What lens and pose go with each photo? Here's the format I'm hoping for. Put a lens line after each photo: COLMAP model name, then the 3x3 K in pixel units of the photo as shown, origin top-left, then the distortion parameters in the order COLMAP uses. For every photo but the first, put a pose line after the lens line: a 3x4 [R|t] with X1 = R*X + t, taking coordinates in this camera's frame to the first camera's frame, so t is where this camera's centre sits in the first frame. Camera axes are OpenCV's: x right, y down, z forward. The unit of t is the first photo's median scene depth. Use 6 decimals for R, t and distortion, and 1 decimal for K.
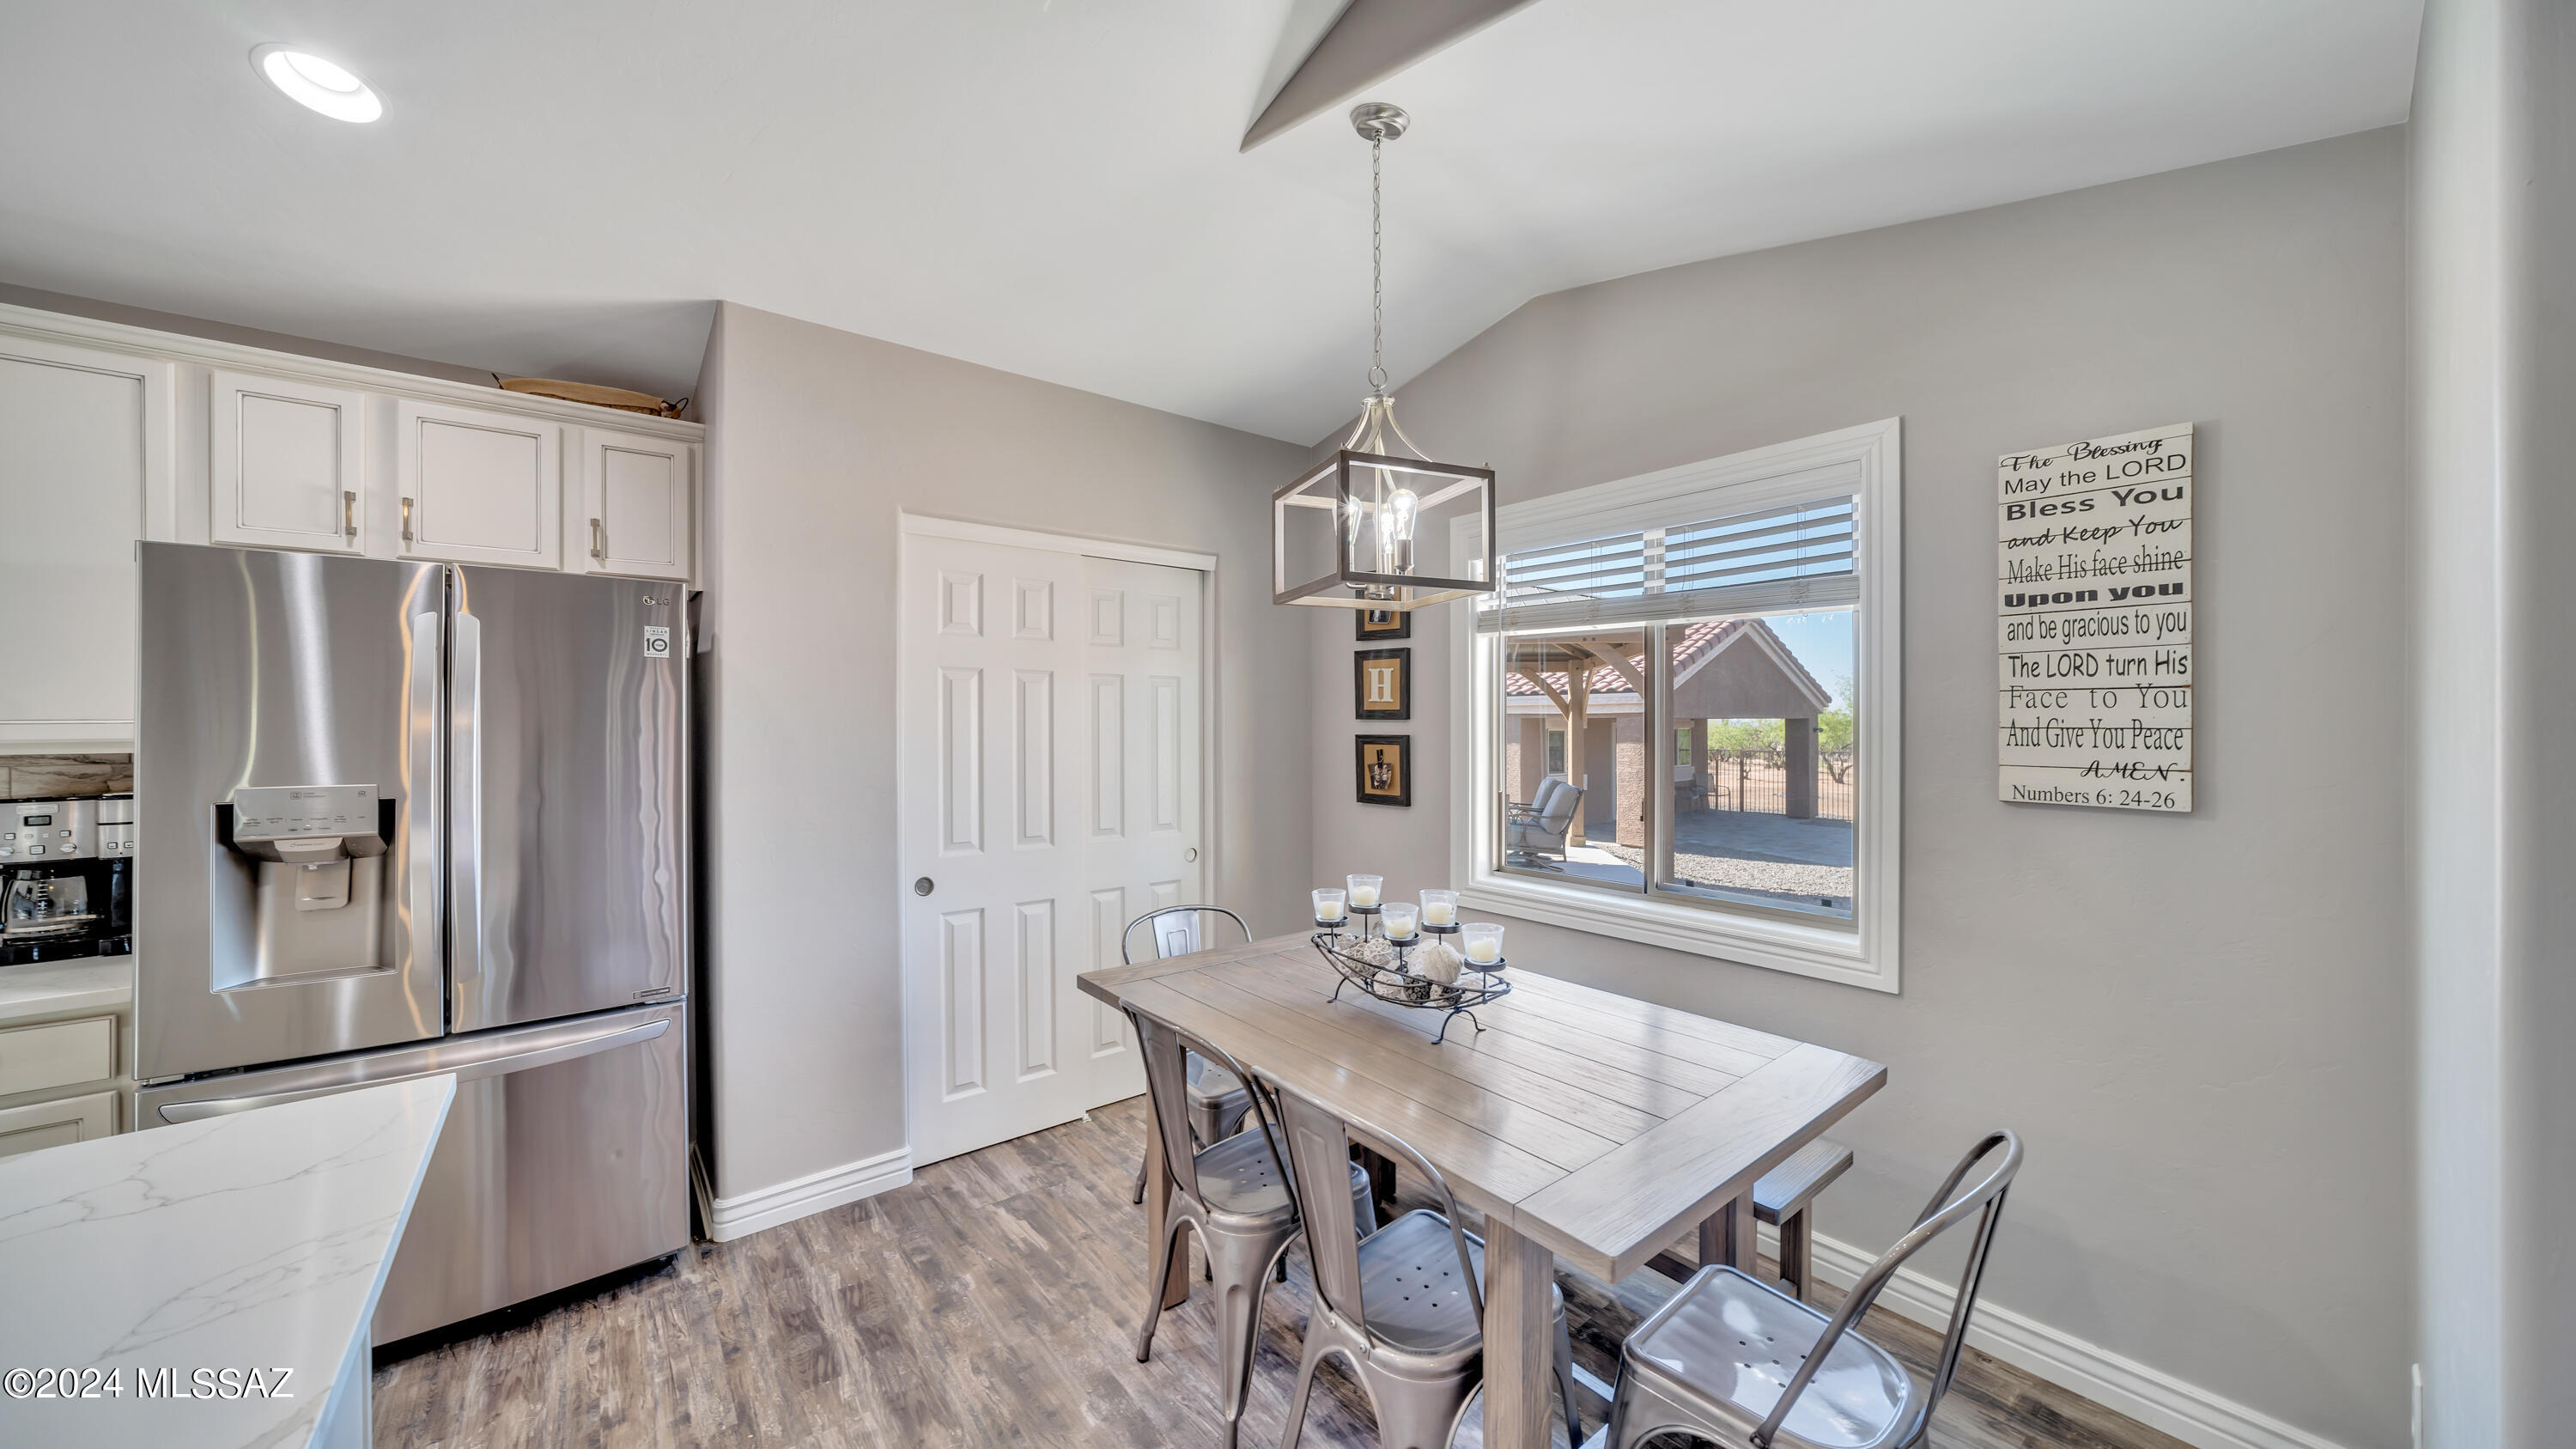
lens RADIAL K [[905.5, 0, 1288.0], [0, 905.5, 724.5], [0, 0, 1]] dist [-0.001149, 0.000063]
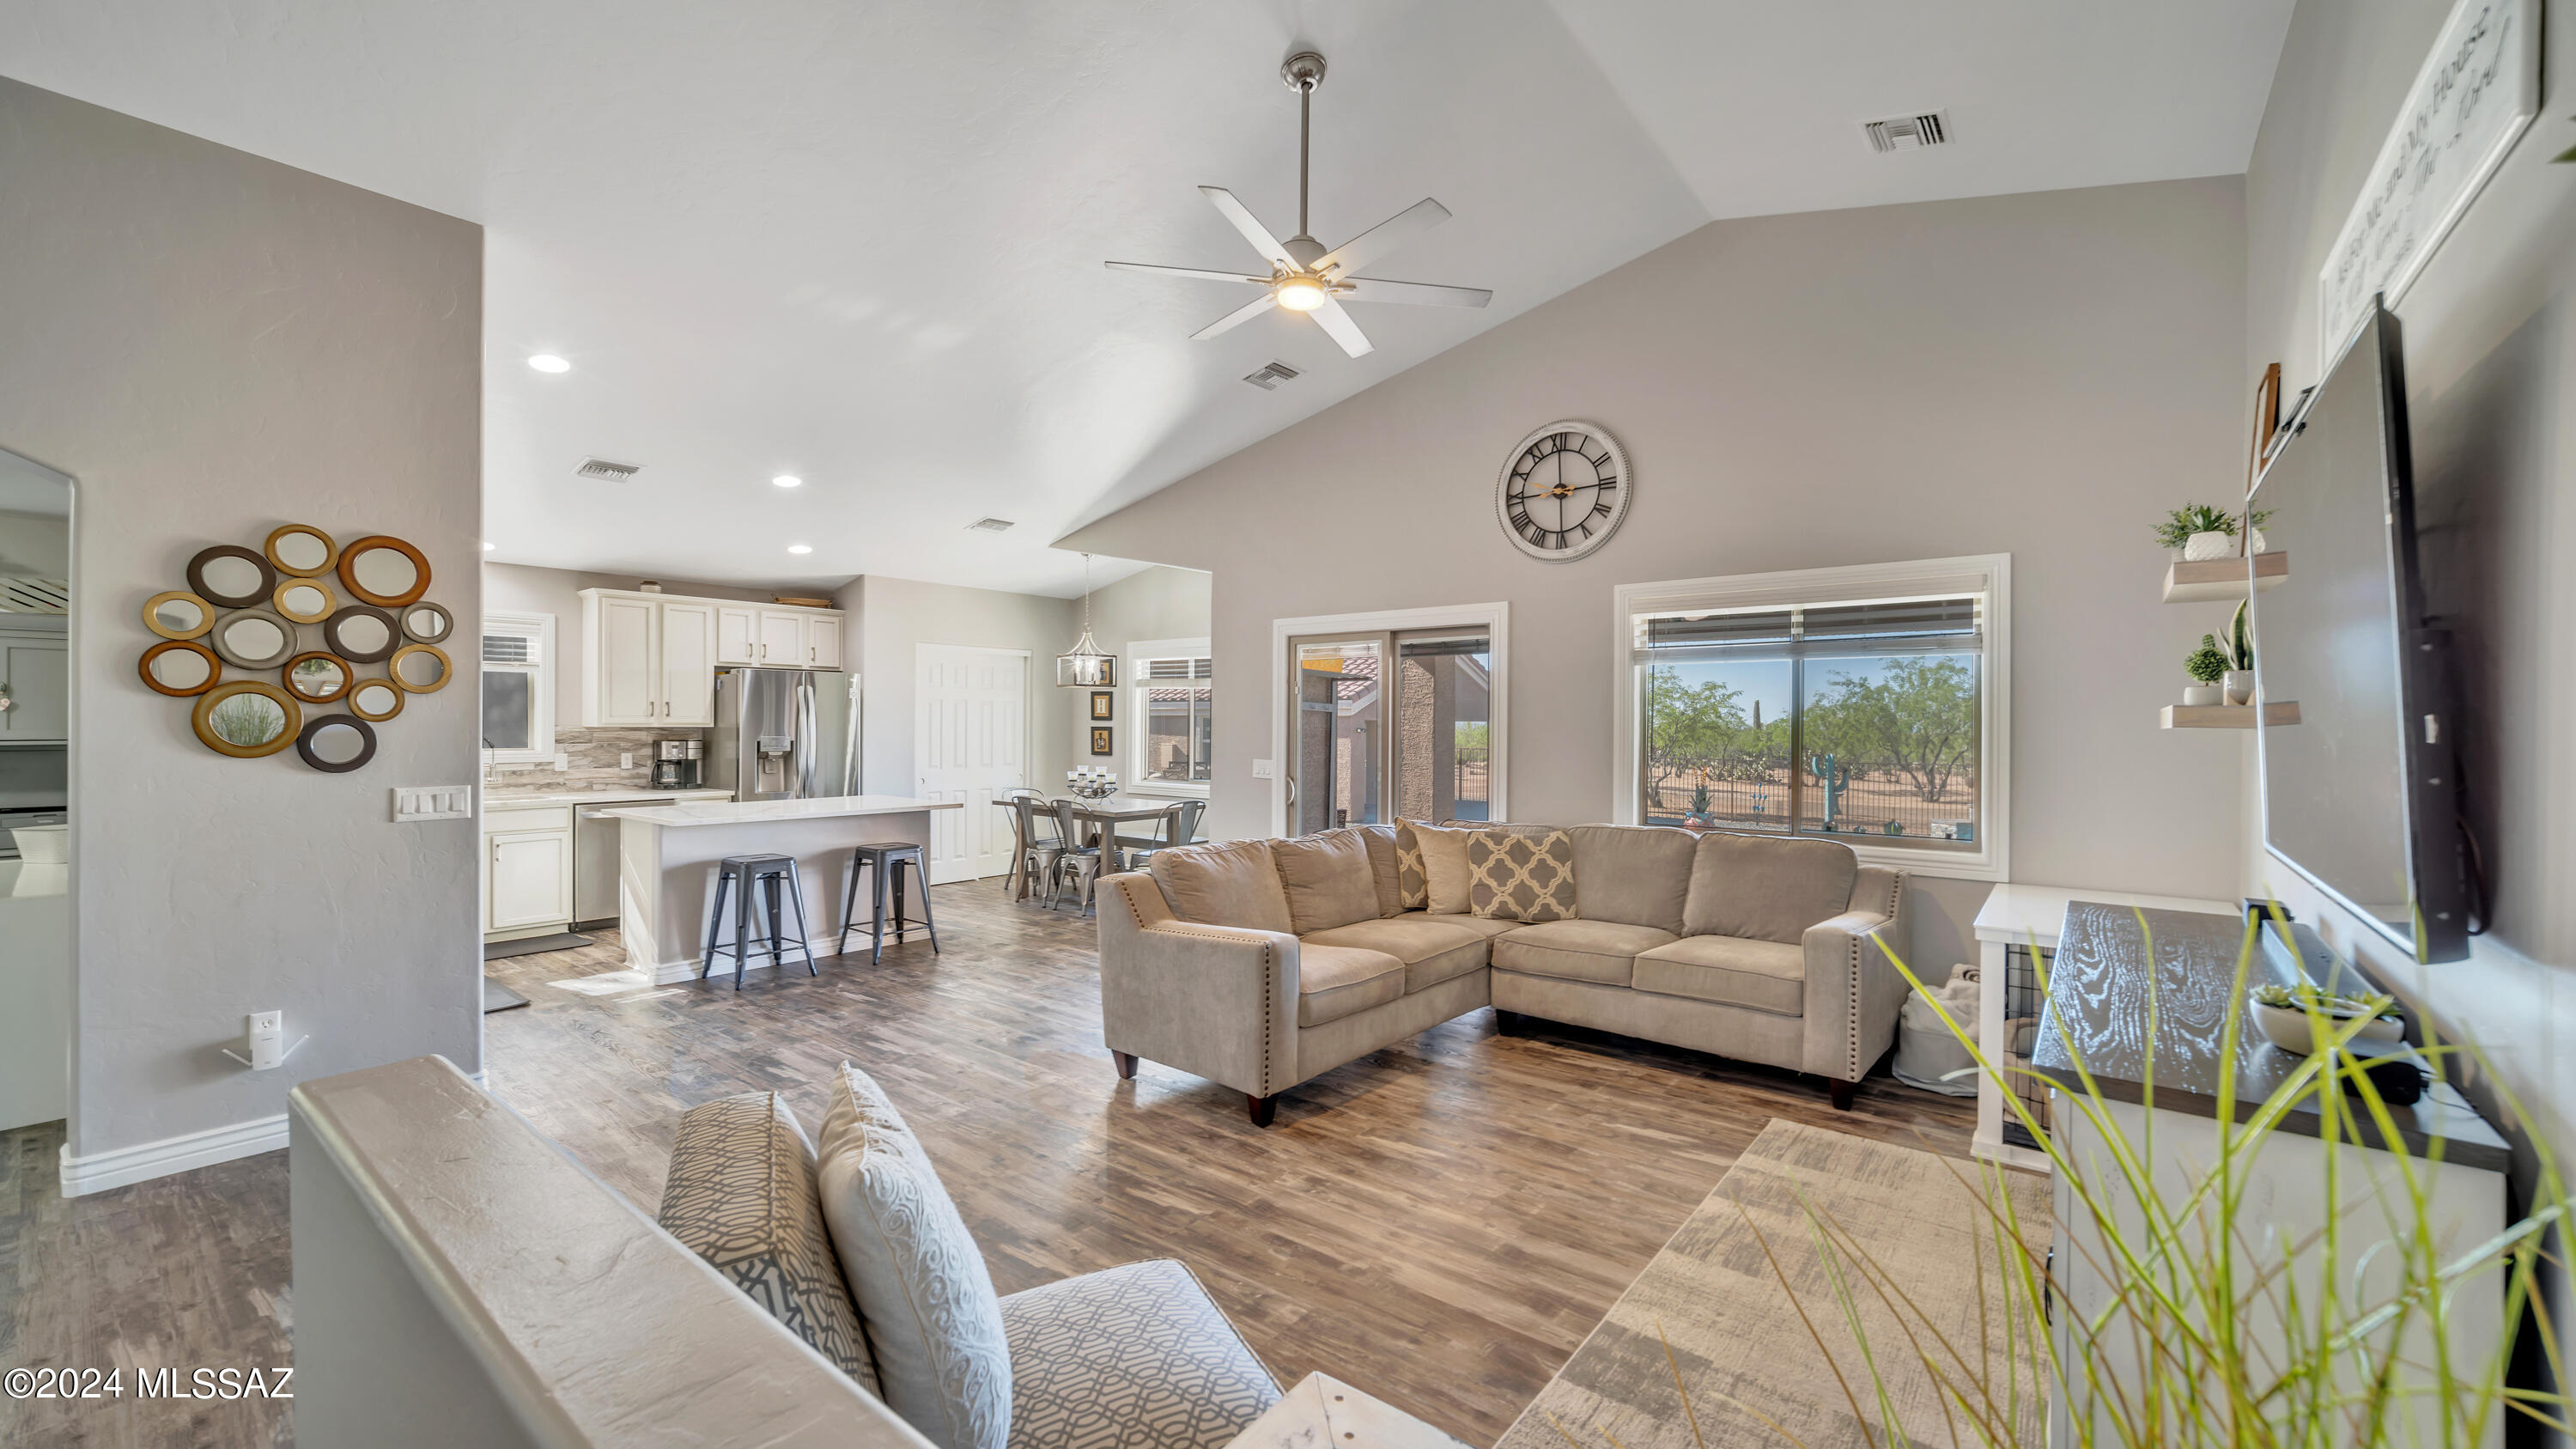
lens RADIAL K [[1014.2, 0, 1288.0], [0, 1014.2, 724.5], [0, 0, 1]] dist [0.000750, 0.000077]
pose [[0.977351, 0.009933, 0.211391, 0.018176], [-0.009935, 0.999950, -0.001053, 0.003652], [-0.211391, -0.001071, 0.977401, -1.802097]]
